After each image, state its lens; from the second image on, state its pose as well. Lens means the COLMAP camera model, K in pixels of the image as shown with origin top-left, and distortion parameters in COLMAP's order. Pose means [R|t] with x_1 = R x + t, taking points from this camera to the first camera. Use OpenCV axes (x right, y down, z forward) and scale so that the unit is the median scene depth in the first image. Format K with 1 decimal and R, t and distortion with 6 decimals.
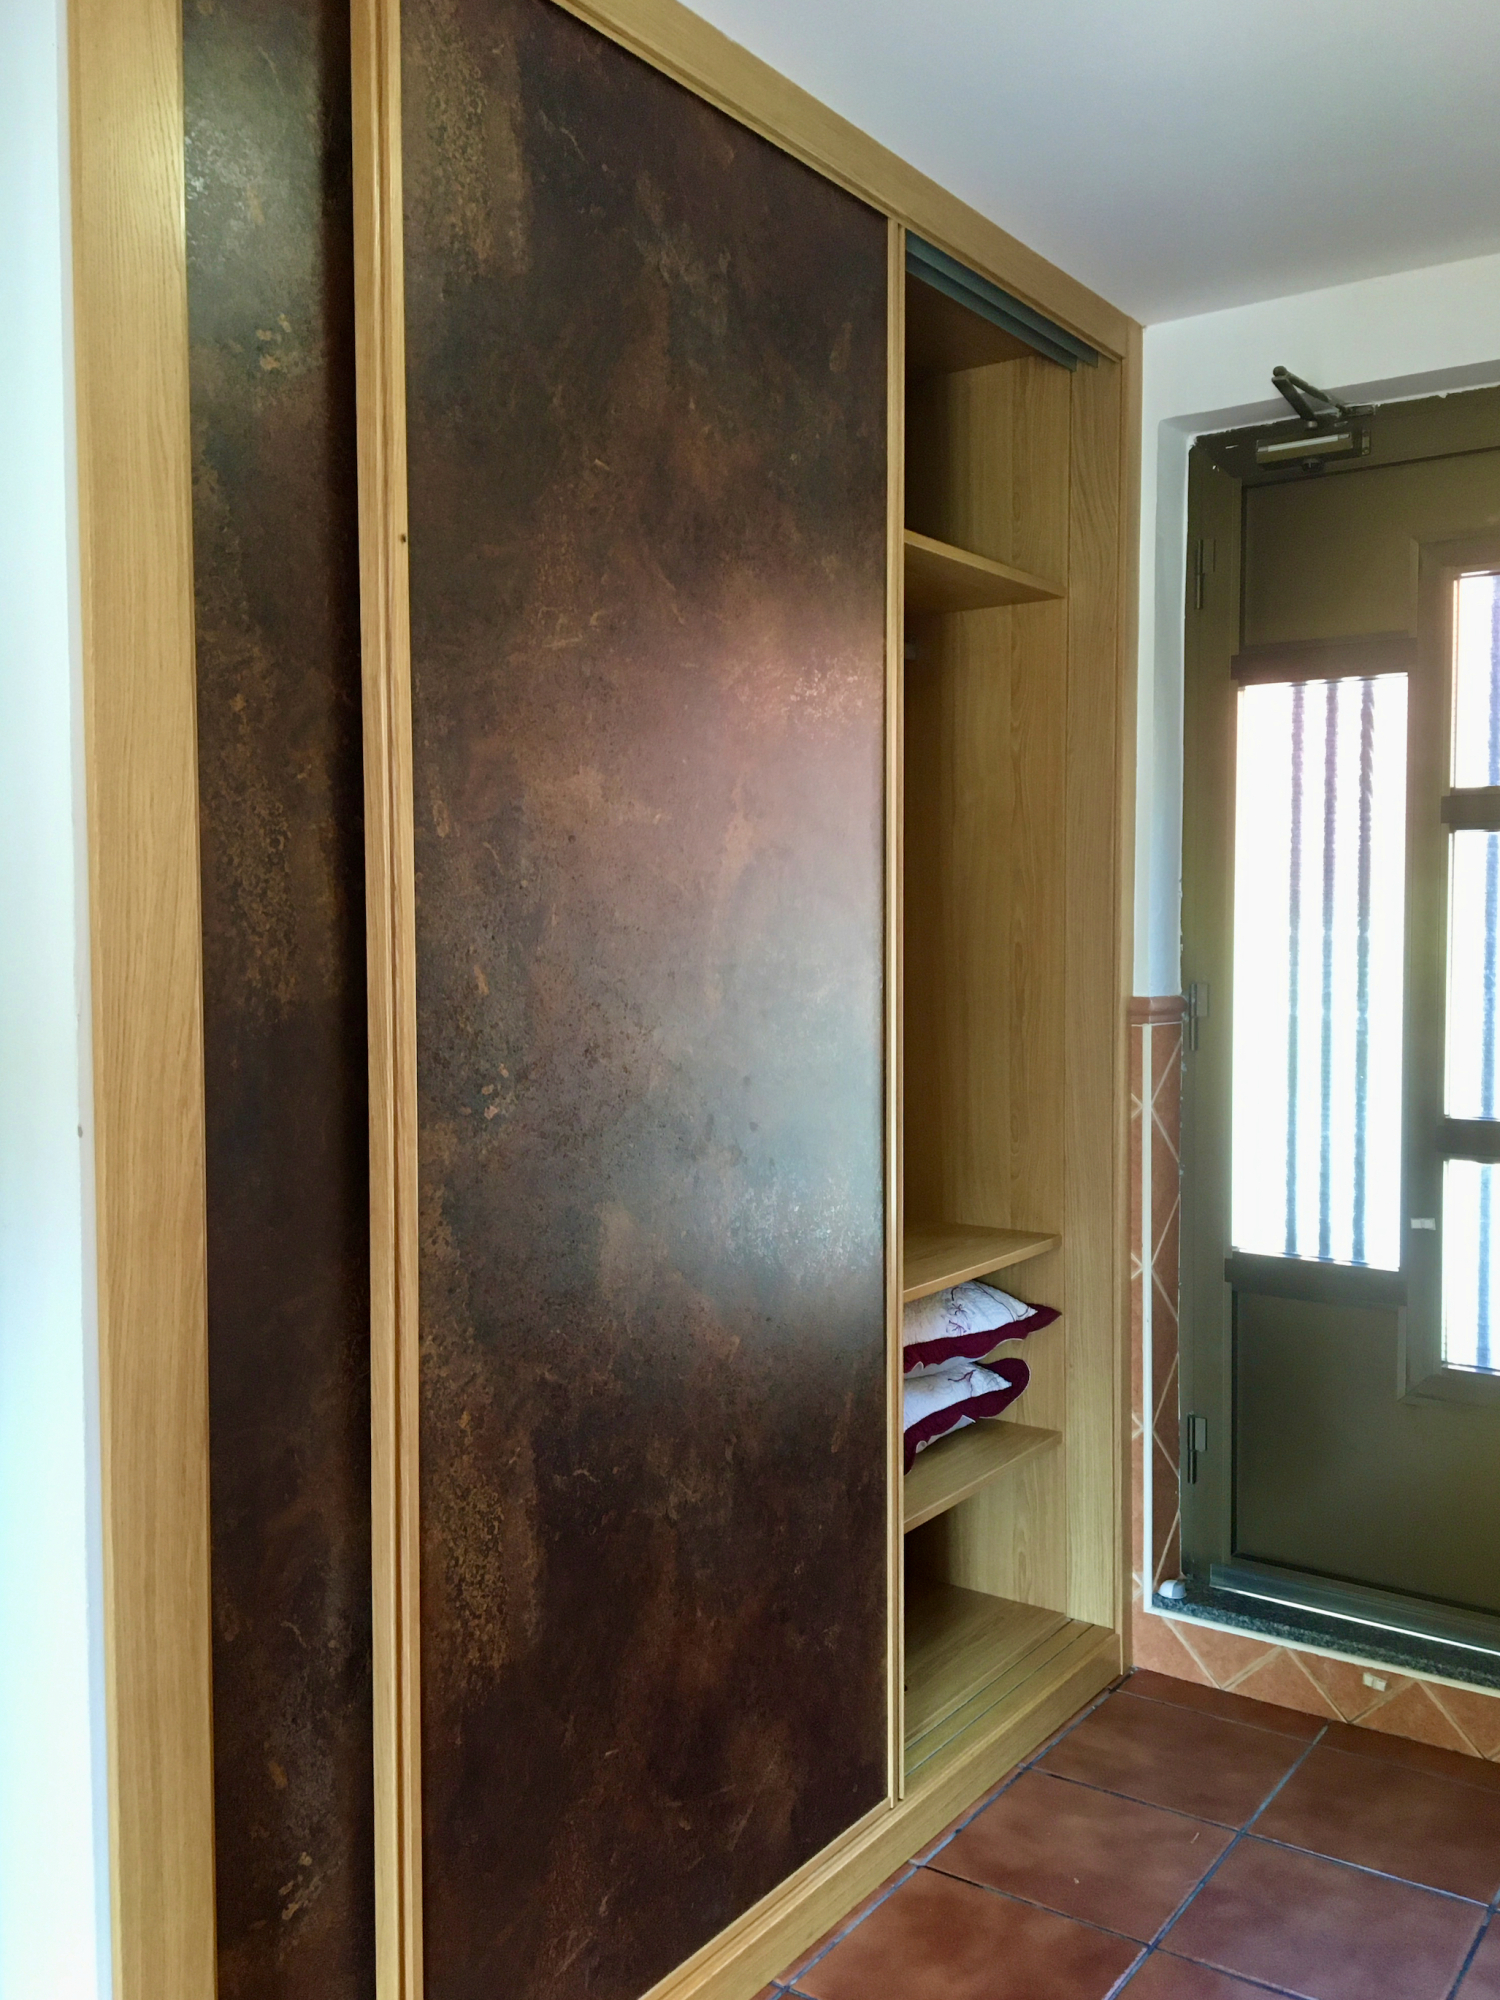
lens RADIAL K [[1693.9, 0, 760.3], [0, 1693.9, 997.8], [0, 0, 1]] dist [0.069654, -0.109252]
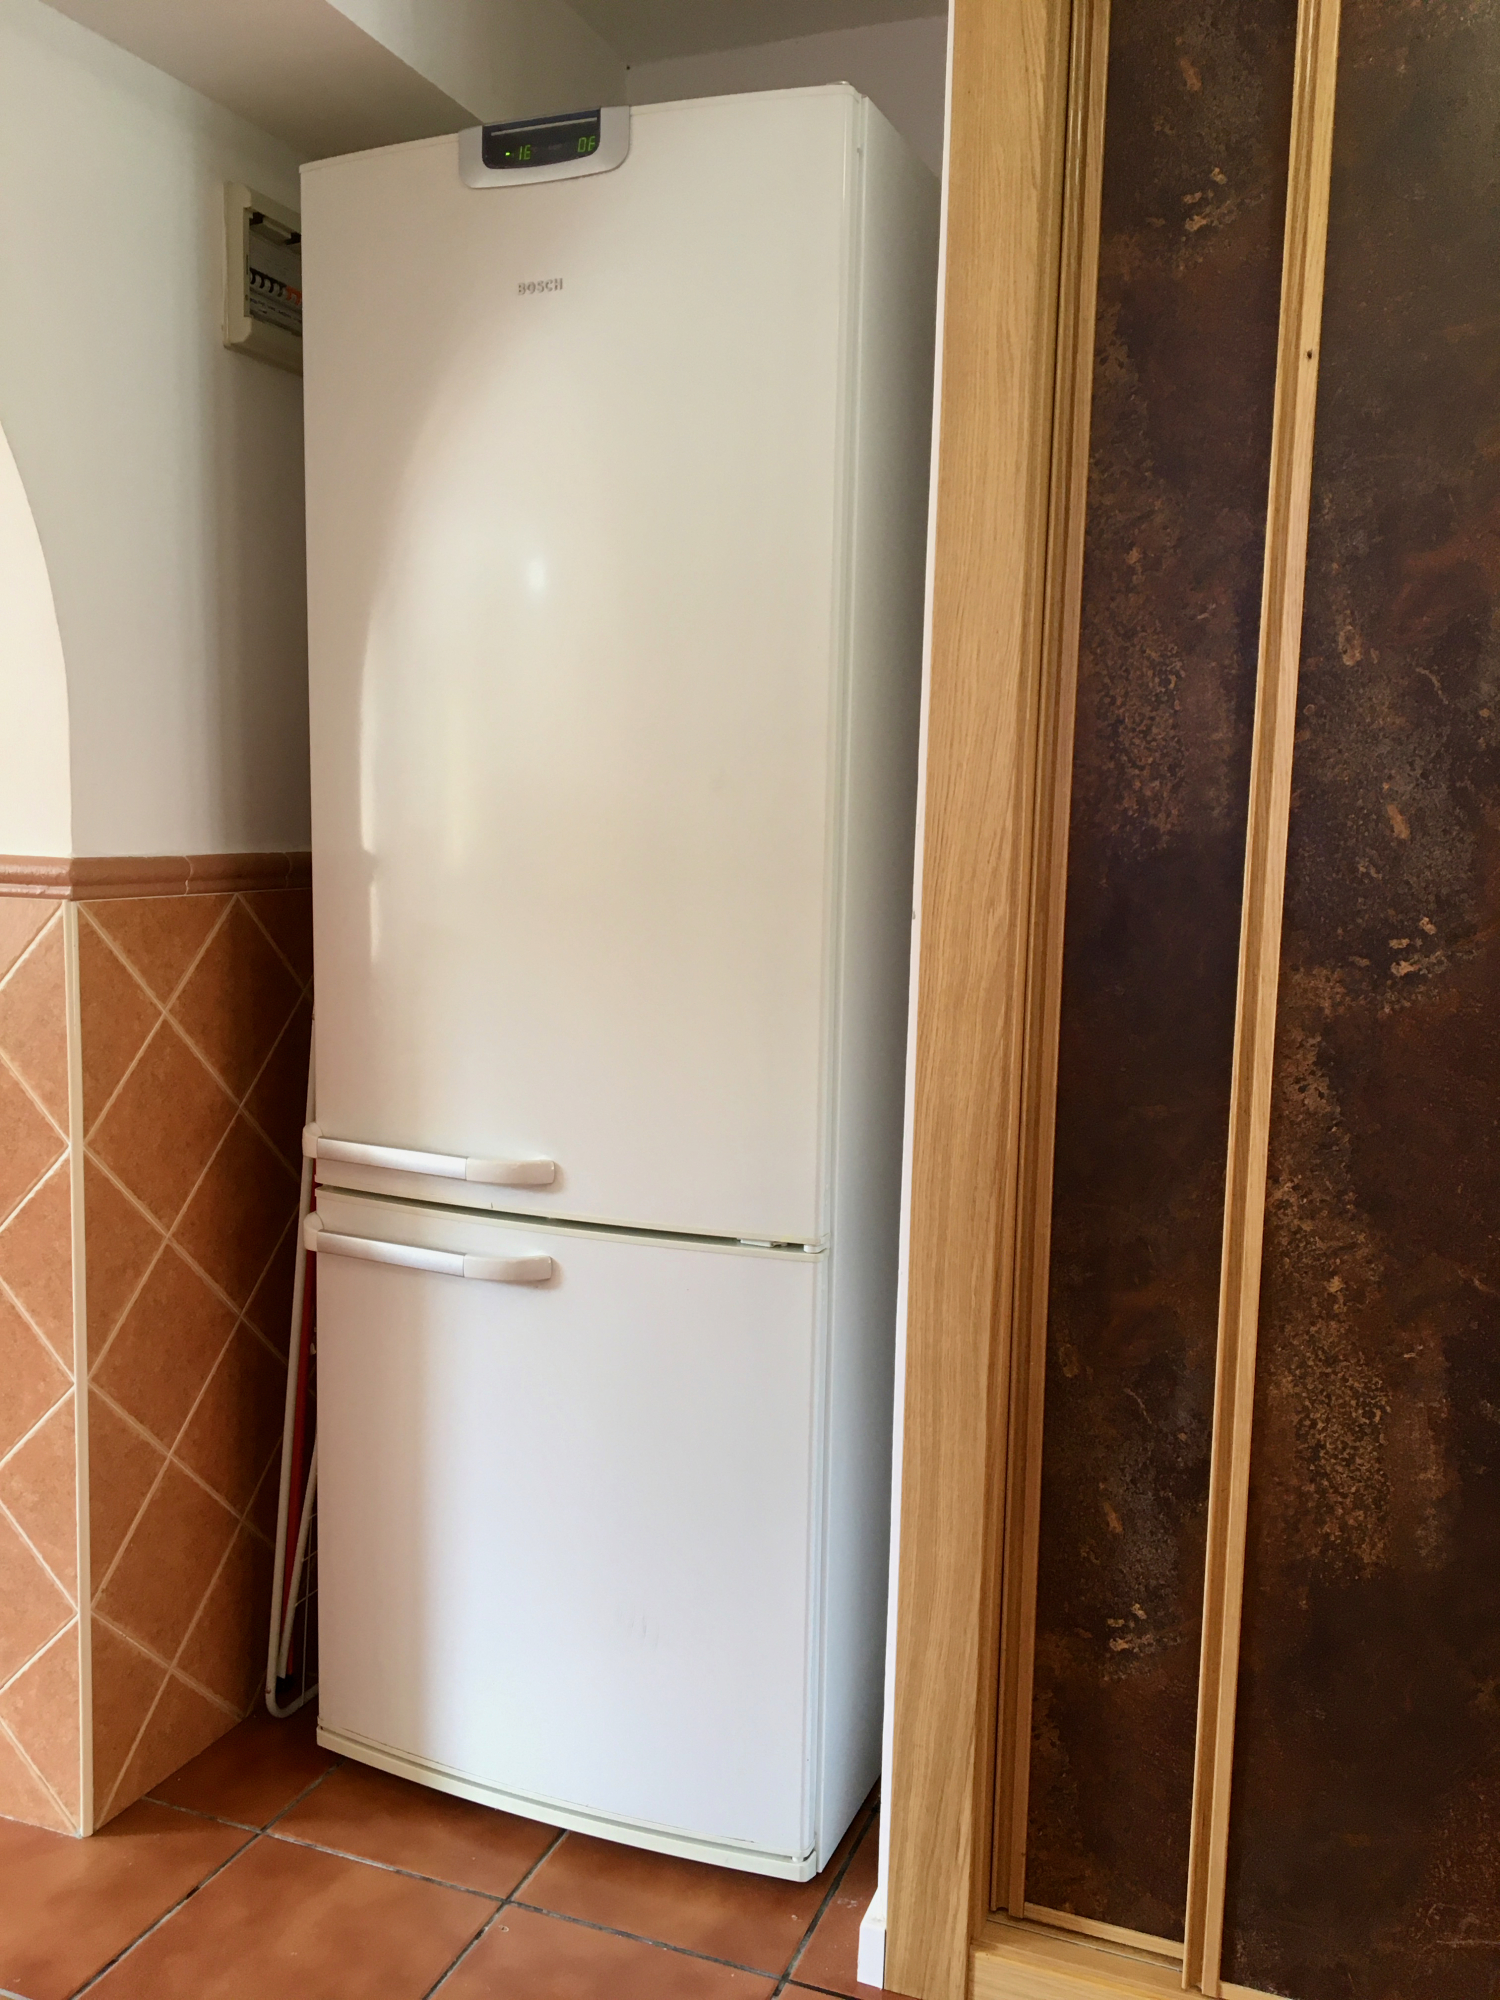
lens RADIAL K [[1693.9, 0, 755.0], [0, 1693.9, 1011.2], [0, 0, 1]] dist [0.069654, -0.109252]
pose [[0.234515, 0.123184, -0.964276, 0.719916], [-0.069495, 0.991525, 0.109763, 0.015181], [0.969625, 0.041271, 0.241089, 0.495241]]
